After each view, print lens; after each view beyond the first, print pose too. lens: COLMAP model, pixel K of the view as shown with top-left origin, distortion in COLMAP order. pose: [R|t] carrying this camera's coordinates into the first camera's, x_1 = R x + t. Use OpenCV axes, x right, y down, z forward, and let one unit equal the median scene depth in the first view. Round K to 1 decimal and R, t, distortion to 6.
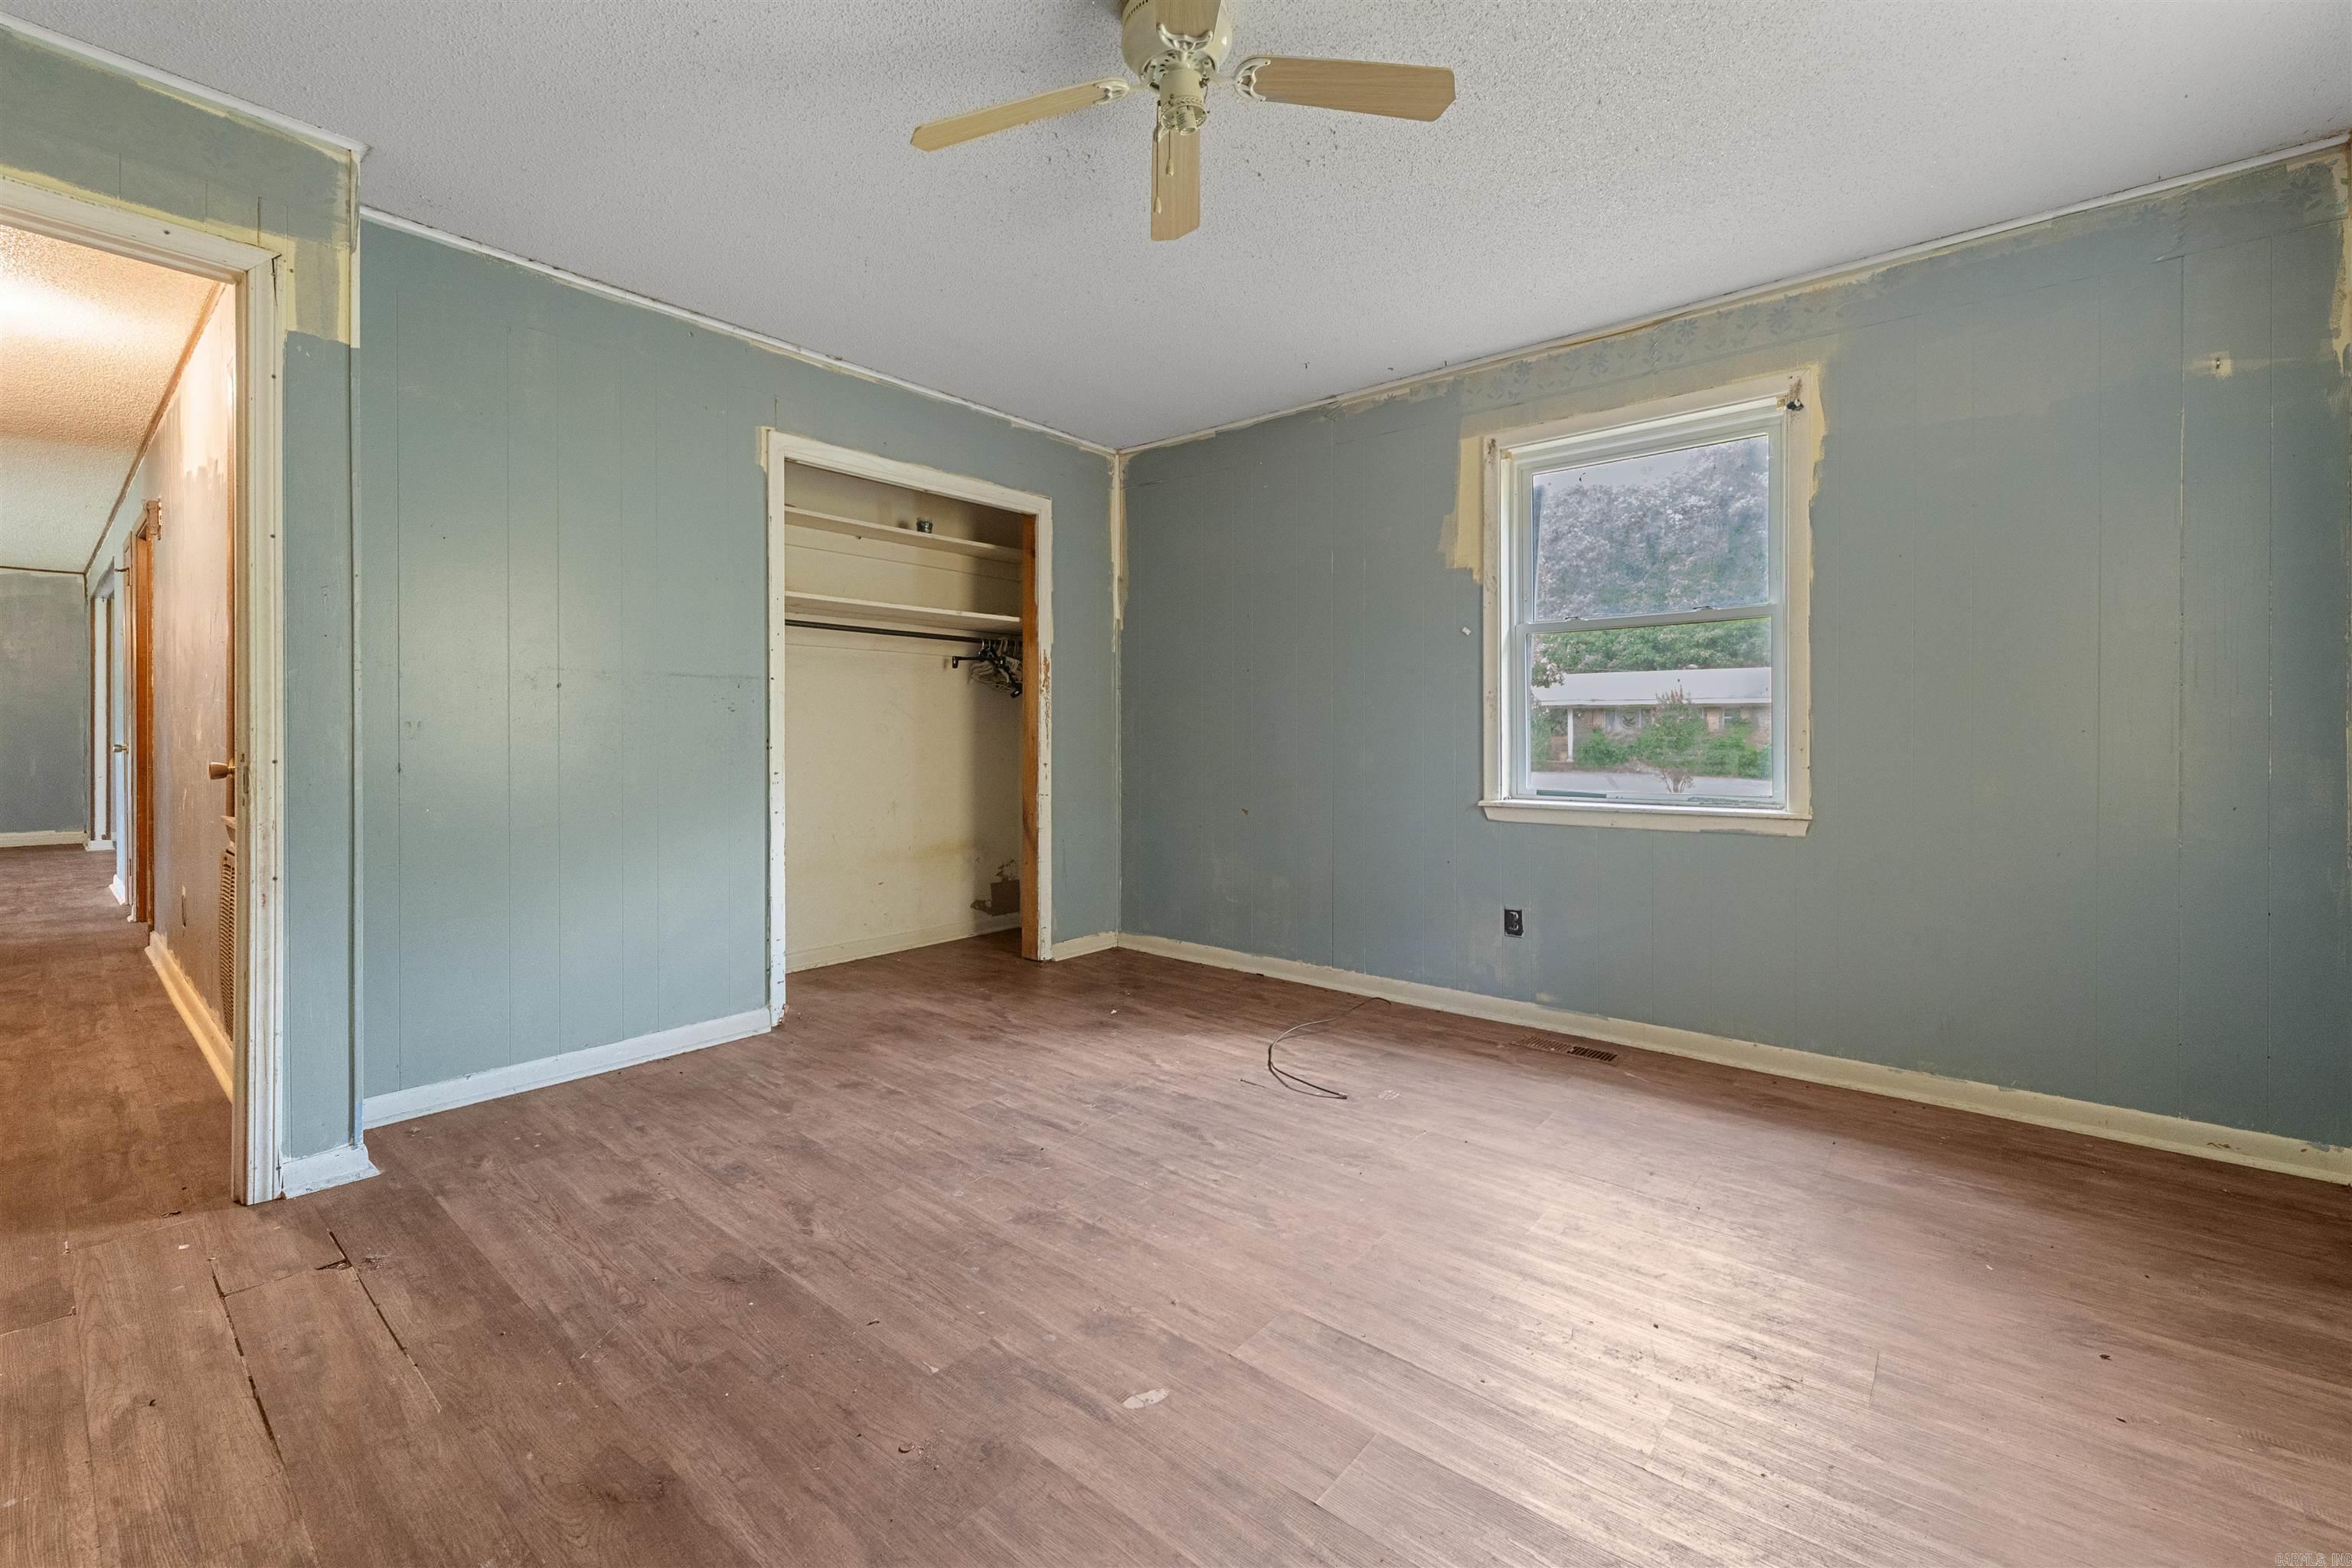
lens RADIAL K [[972.9, 0, 1170.9], [0, 972.9, 743.8], [0, 0, 1]] dist [0.006301, -0.003952]
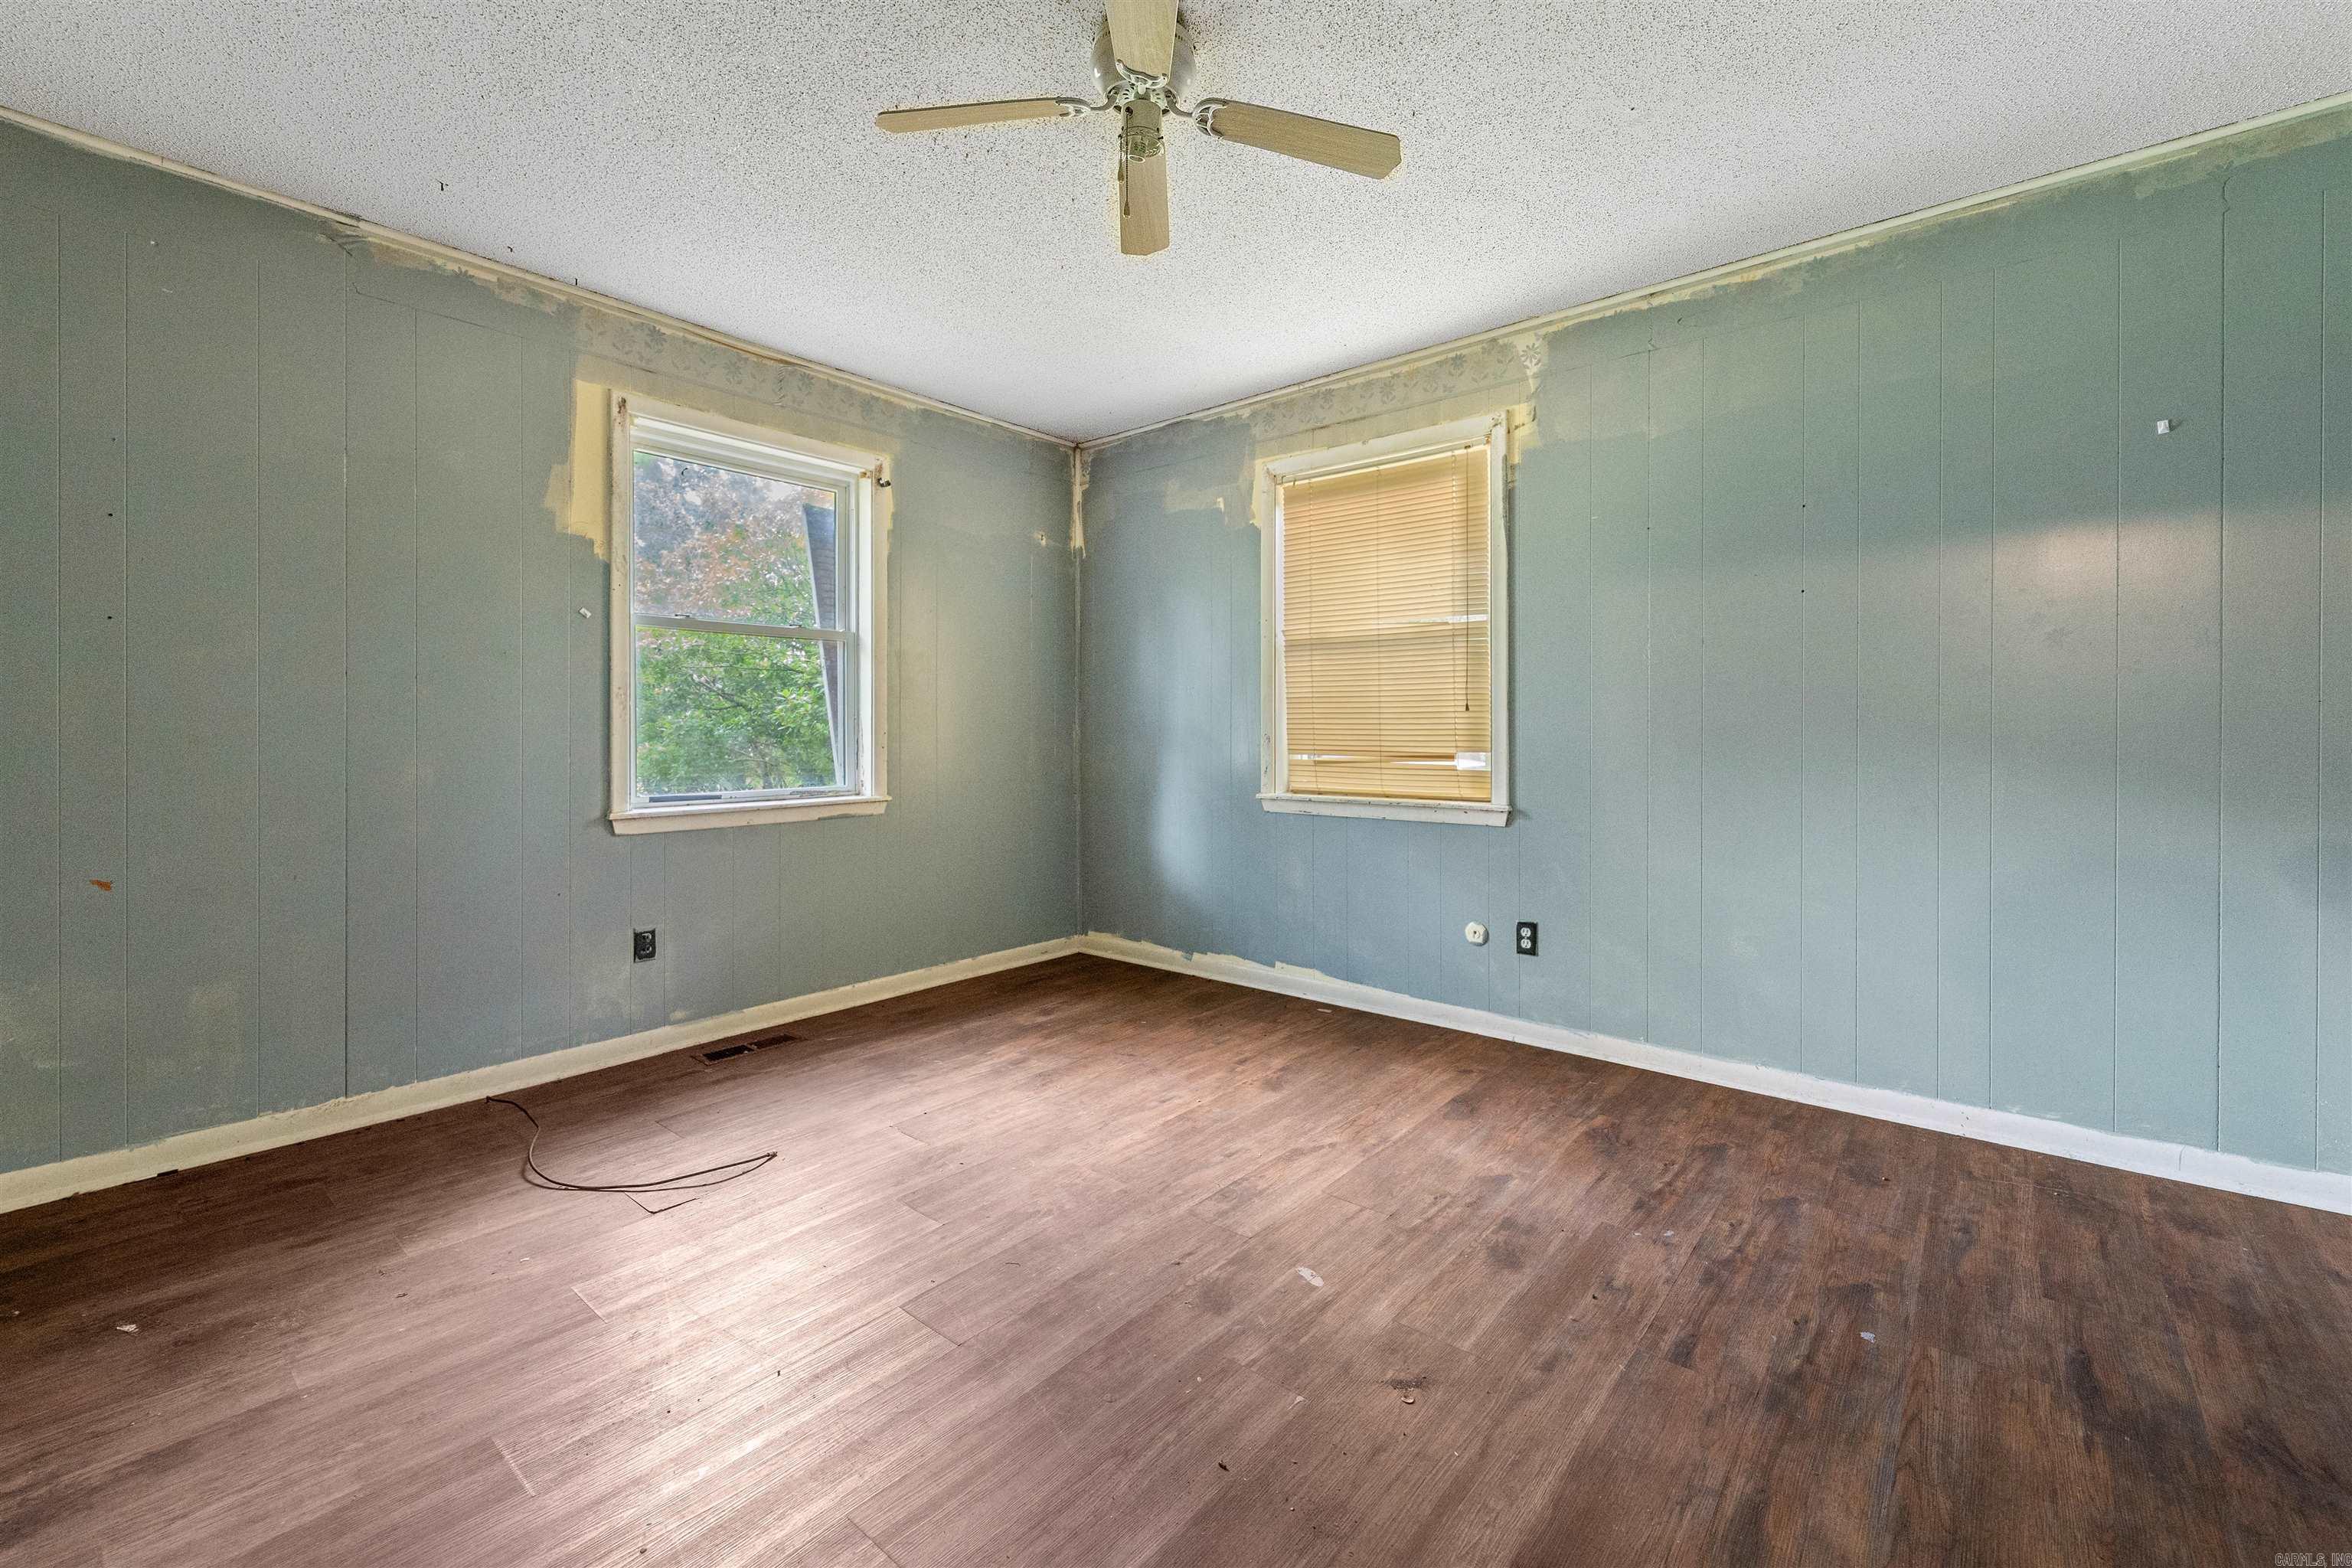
lens RADIAL K [[972.9, 0, 1170.9], [0, 972.9, 743.8], [0, 0, 1]] dist [0.006301, -0.003952]
pose [[-0.002045, -0.010783, 0.999940, -0.592894], [0.010479, 0.999887, 0.010804, -0.007757], [-0.999943, 0.010500, -0.001932, 0.555601]]
